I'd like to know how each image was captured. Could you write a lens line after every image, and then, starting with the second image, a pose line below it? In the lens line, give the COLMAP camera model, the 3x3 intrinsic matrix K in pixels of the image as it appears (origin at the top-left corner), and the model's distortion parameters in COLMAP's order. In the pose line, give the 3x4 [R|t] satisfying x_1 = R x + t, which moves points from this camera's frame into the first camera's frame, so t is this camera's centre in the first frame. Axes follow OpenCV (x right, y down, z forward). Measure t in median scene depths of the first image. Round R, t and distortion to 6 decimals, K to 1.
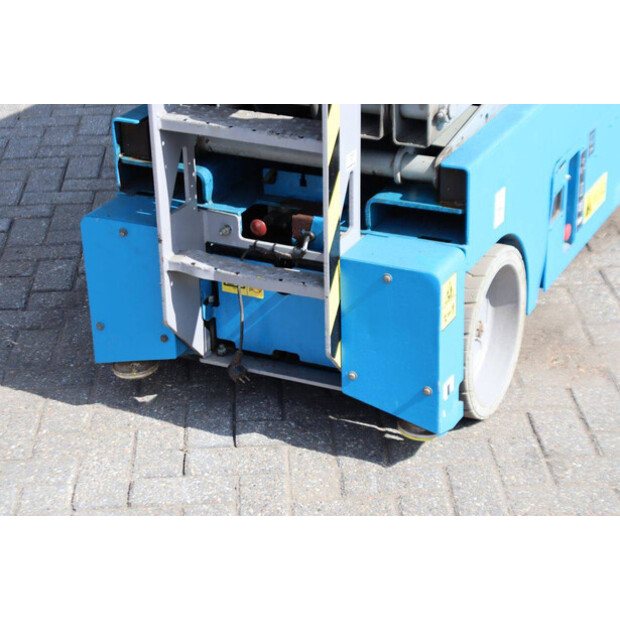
lens RADIAL K [[1475.1, 0, 291.3], [0, 1475.1, 311.5], [0, 0, 1]] dist [0.450944, 0.626106]
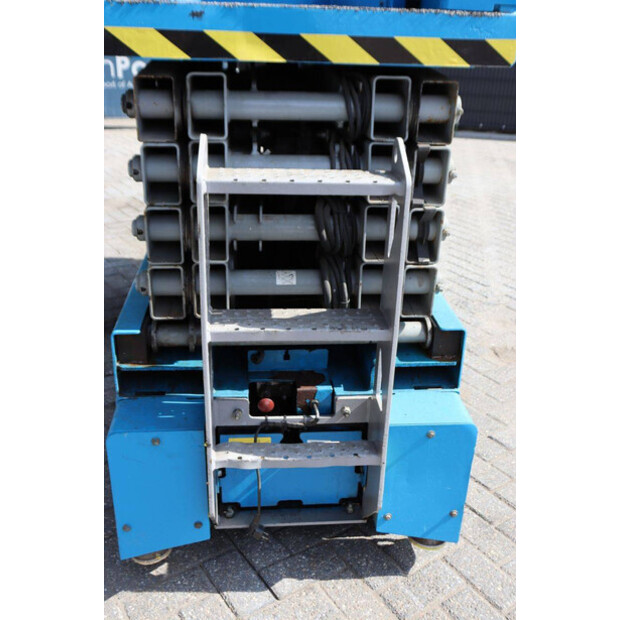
lens RADIAL K [[661.4, 0, 310.0], [0, 661.4, 310.0], [0, 0, 1]] dist [-0.077929, 0.165245]
pose [[0.849450, -0.160032, 0.502817, -0.238452], [0.176275, 0.984220, 0.015453, -0.132006], [-0.497356, 0.075508, 0.864255, 0.556367]]
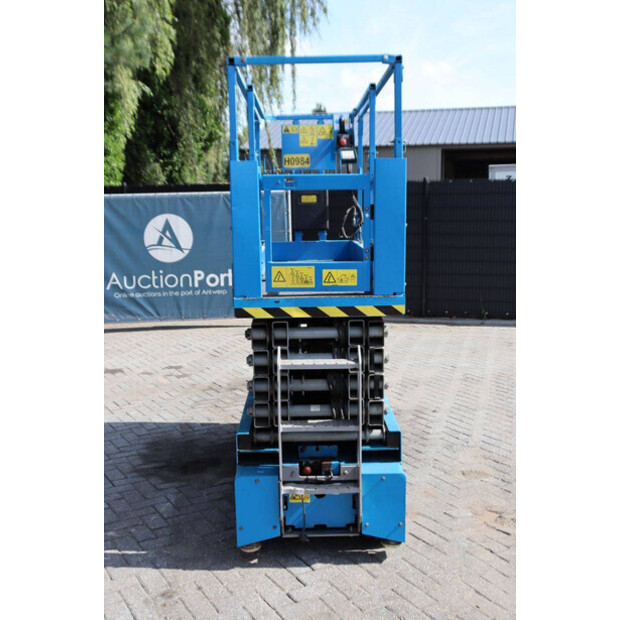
lens RADIAL K [[734.8, 0, 310.0], [0, 734.8, 310.0], [0, 0, 1]] dist [-0.023360, 0.002949]
pose [[0.888701, -0.047611, 0.456008, -0.543804], [0.187609, 0.945278, -0.266930, 0.013826], [-0.418346, 0.322772, 0.849002, -0.066647]]
